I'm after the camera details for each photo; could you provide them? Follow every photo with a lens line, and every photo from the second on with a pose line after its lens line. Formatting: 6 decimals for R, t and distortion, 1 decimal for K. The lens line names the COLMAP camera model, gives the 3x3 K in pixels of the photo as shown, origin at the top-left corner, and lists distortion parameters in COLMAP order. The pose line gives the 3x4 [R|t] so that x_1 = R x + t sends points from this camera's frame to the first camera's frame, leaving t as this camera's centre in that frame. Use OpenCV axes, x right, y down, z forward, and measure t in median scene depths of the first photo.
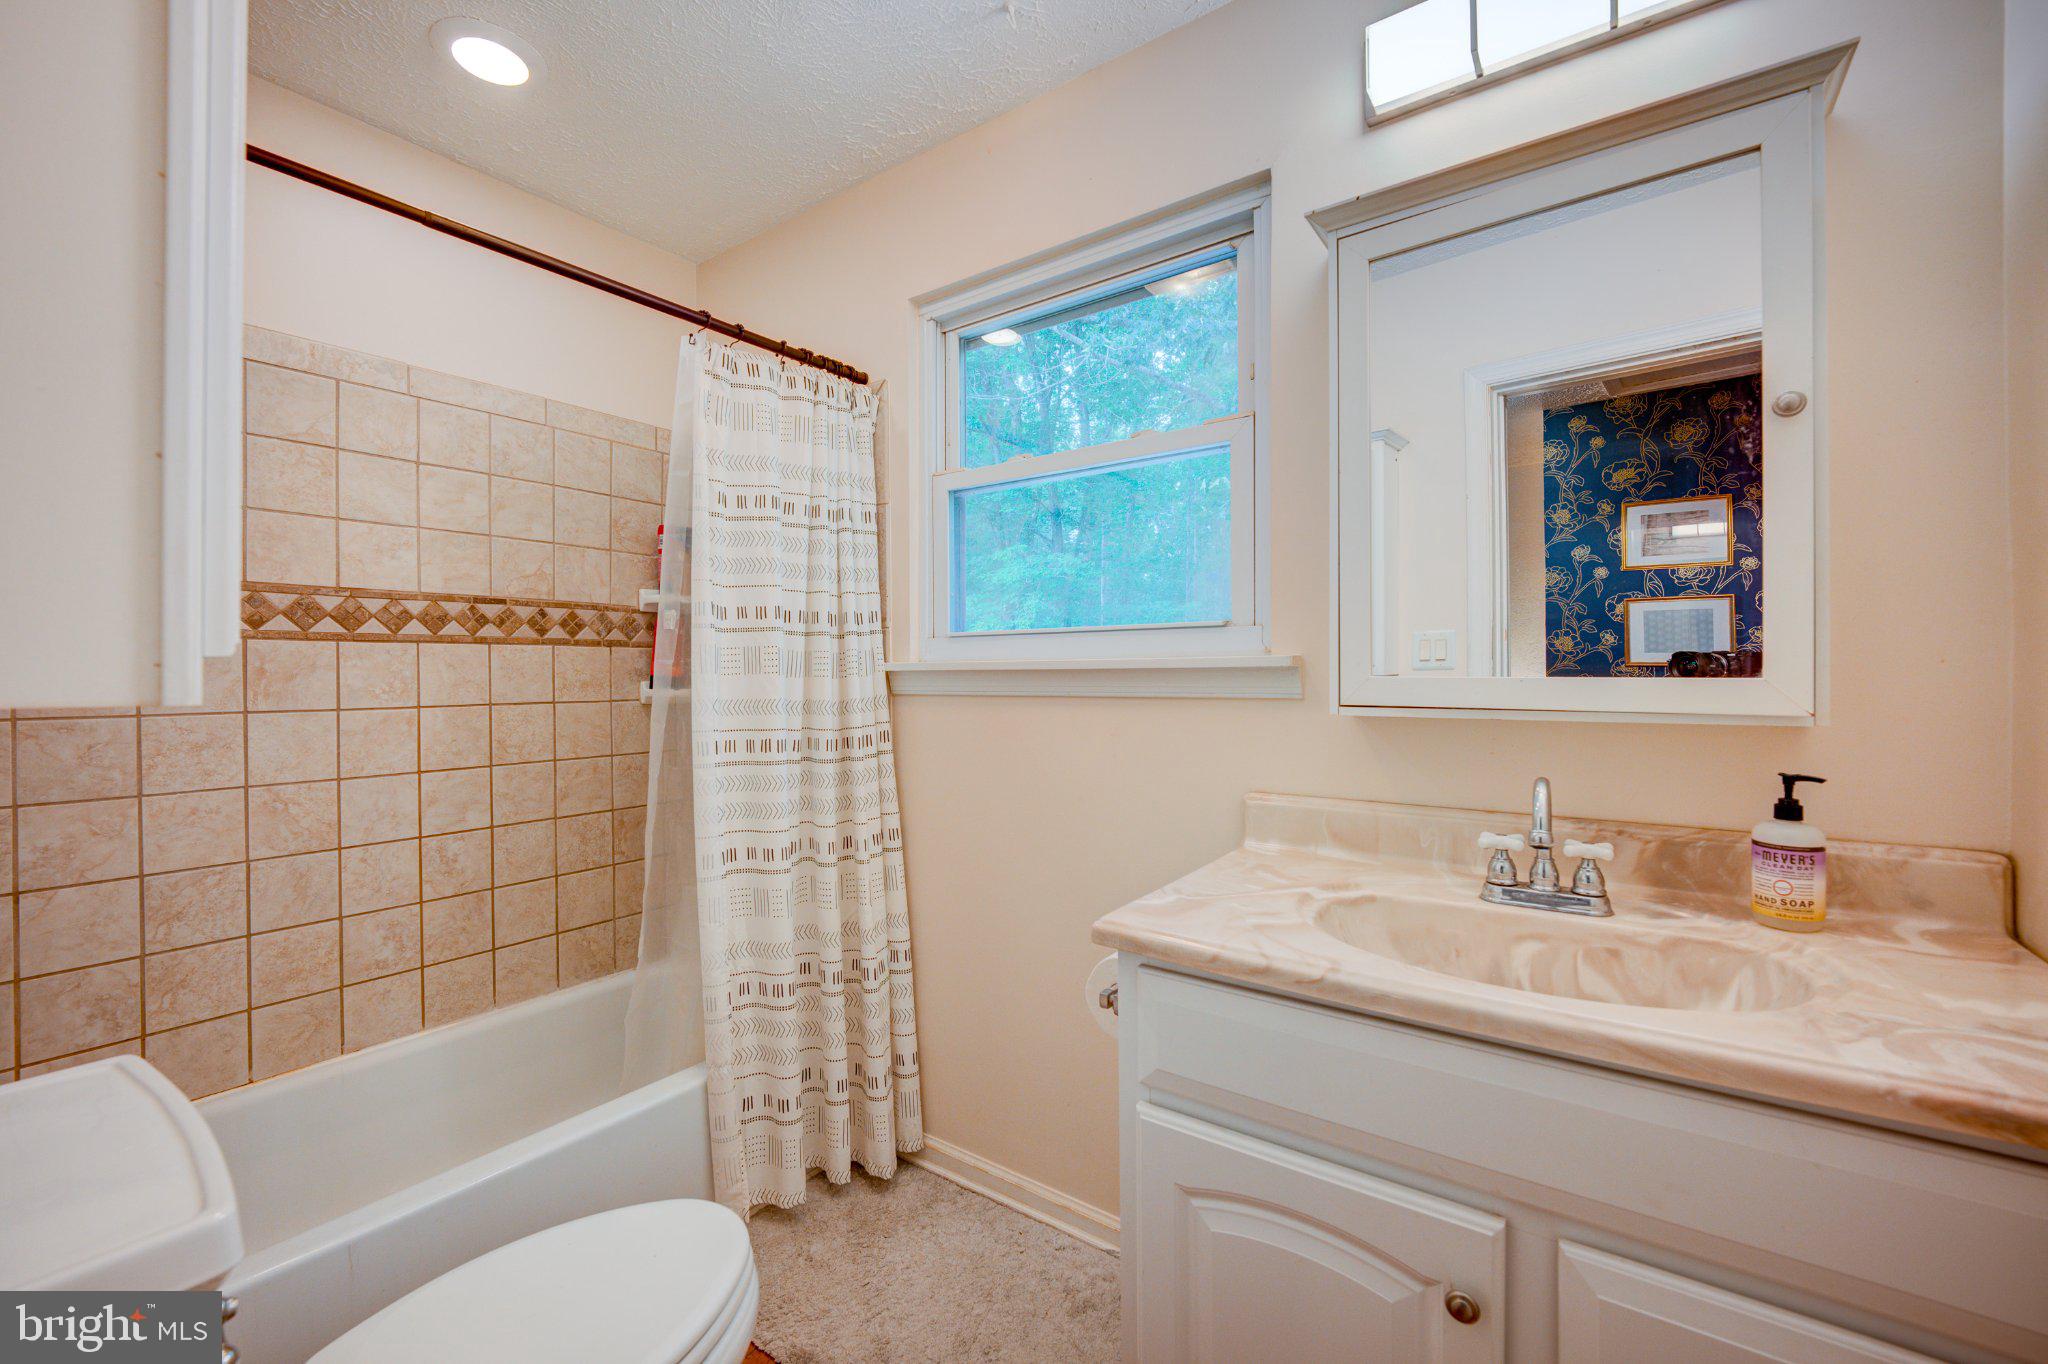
lens RADIAL K [[824.9, 0, 1011.9], [0, 824.9, 677.7], [0, 0, 1]] dist [-0.010235, 0.000244]
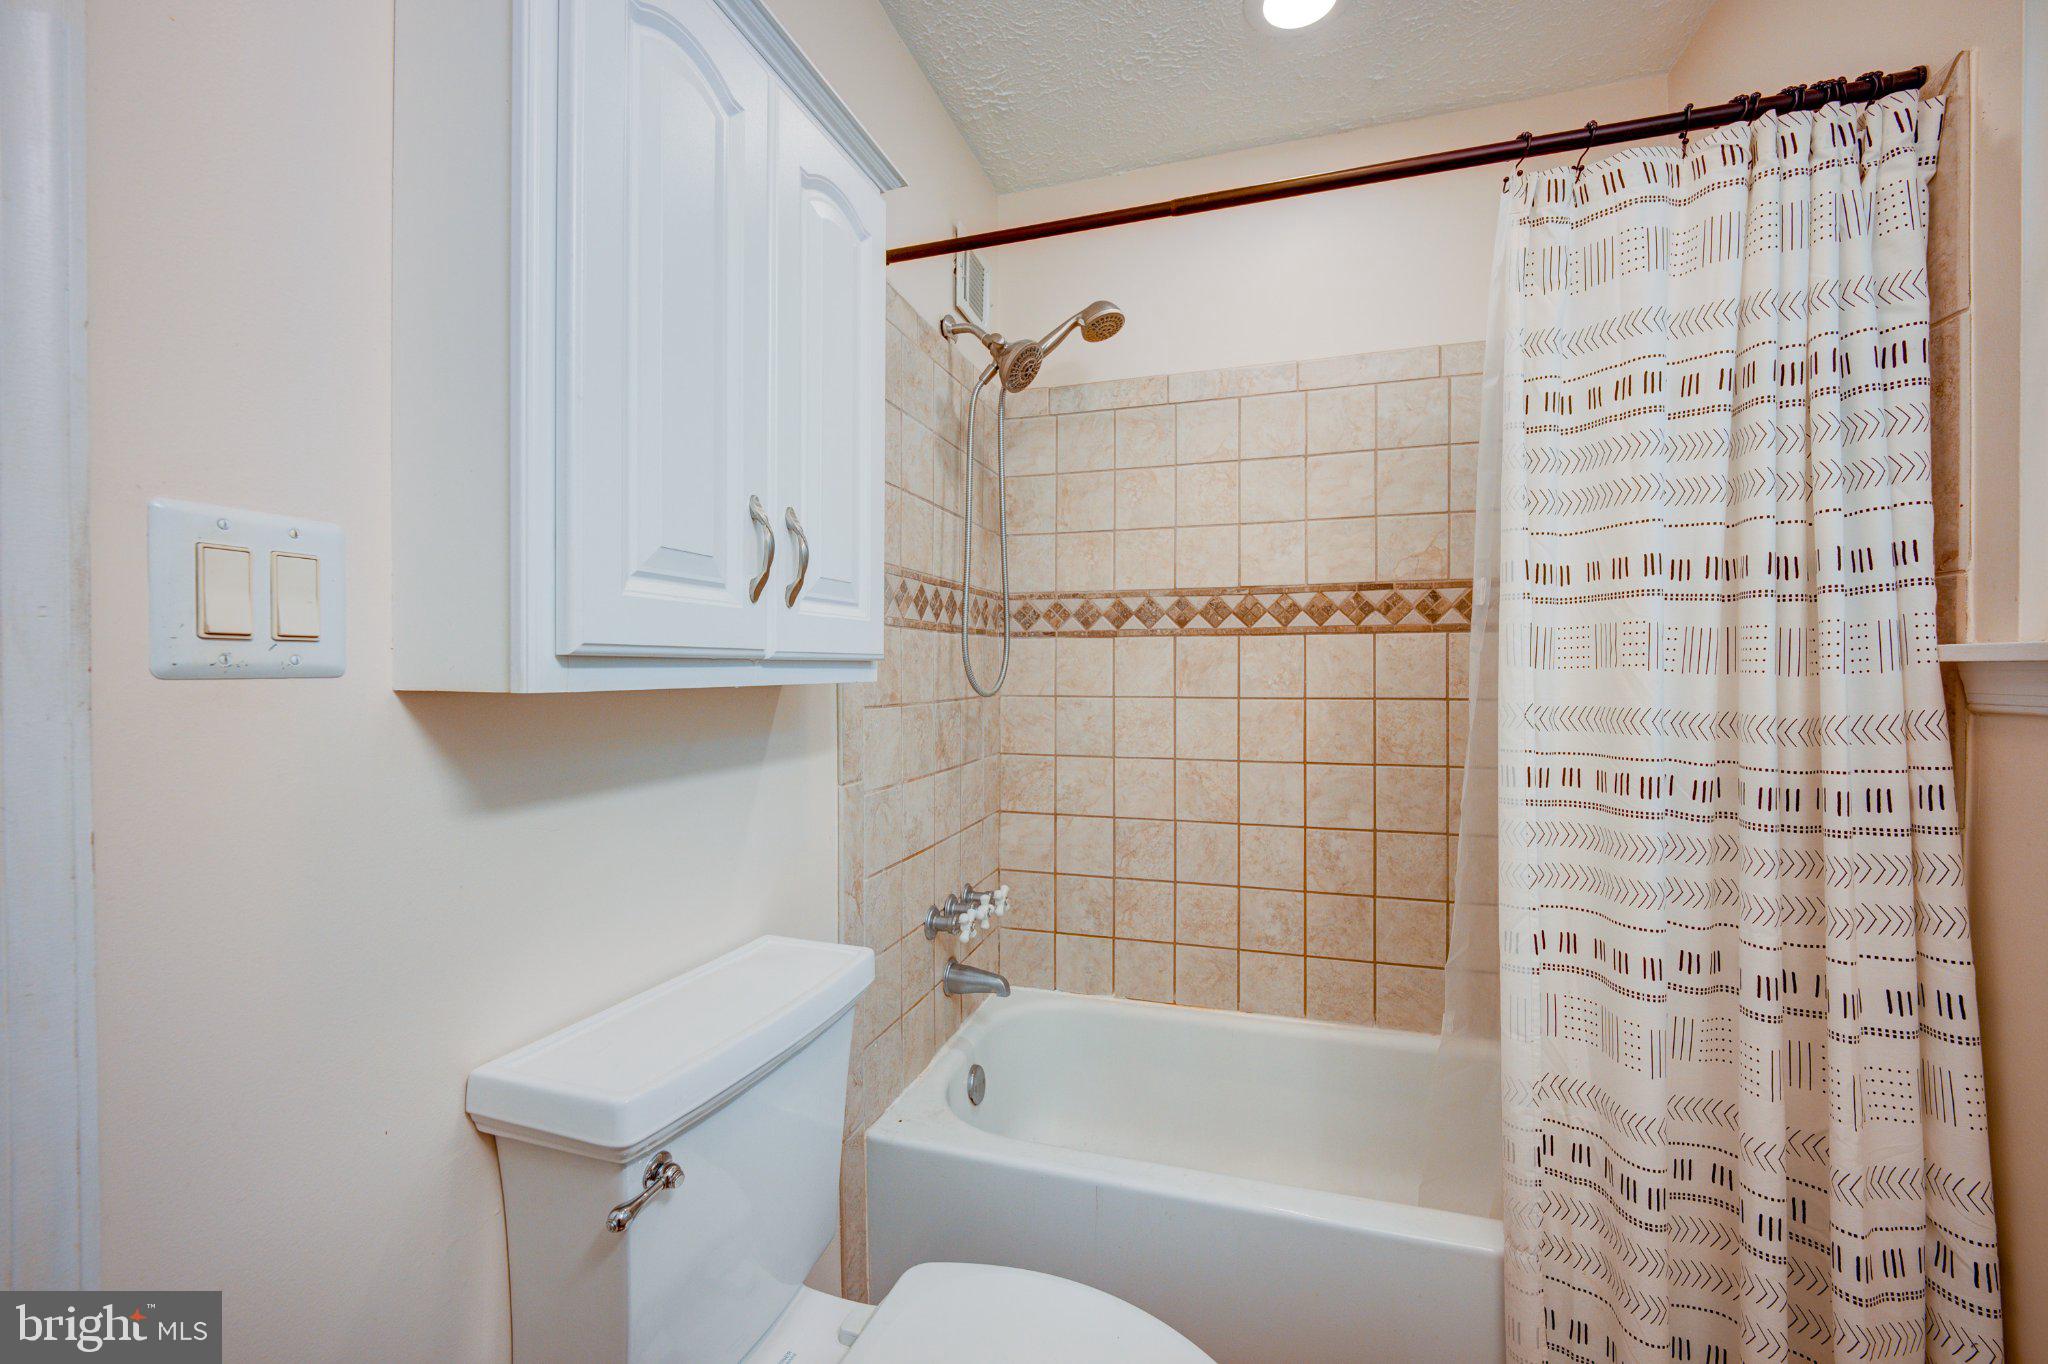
lens RADIAL K [[824.9, 0, 1028.7], [0, 824.9, 676.0], [0, 0, 1]] dist [-0.010235, 0.000244]
pose [[0.328846, 0.014499, -0.944272, 0.126699], [-0.004380, 0.999895, 0.013828, -0.004320], [0.944374, -0.000411, 0.328875, 0.357725]]
